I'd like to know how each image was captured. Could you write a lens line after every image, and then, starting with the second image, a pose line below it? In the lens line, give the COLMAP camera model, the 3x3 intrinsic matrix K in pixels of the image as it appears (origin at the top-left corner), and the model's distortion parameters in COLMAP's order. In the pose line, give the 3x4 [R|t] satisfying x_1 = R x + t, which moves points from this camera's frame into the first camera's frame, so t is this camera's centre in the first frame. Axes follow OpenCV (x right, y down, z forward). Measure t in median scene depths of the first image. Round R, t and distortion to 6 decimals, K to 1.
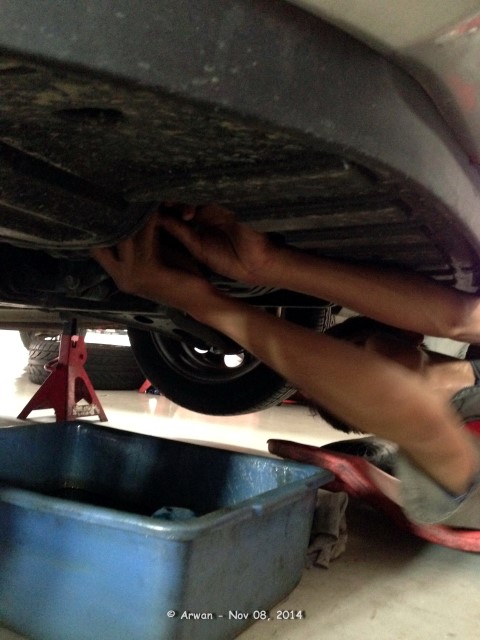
lens RADIAL K [[628.9, 0, 240.0], [0, 628.9, 320.0], [0, 0, 1]] dist [0.209468, -0.437051]
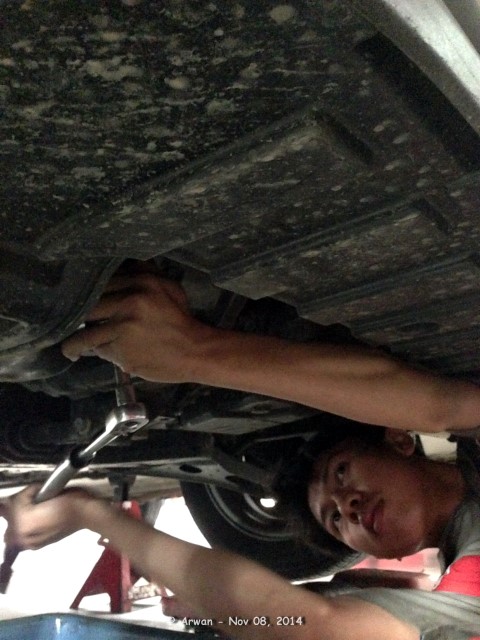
lens RADIAL K [[628.9, 0, 240.0], [0, 628.9, 320.0], [0, 0, 1]] dist [0.209468, -0.437051]
pose [[0.981781, -0.152636, -0.113177, 0.042995], [0.119659, 0.959307, -0.255756, 0.034011], [0.147609, 0.237554, 0.960094, 0.124546]]
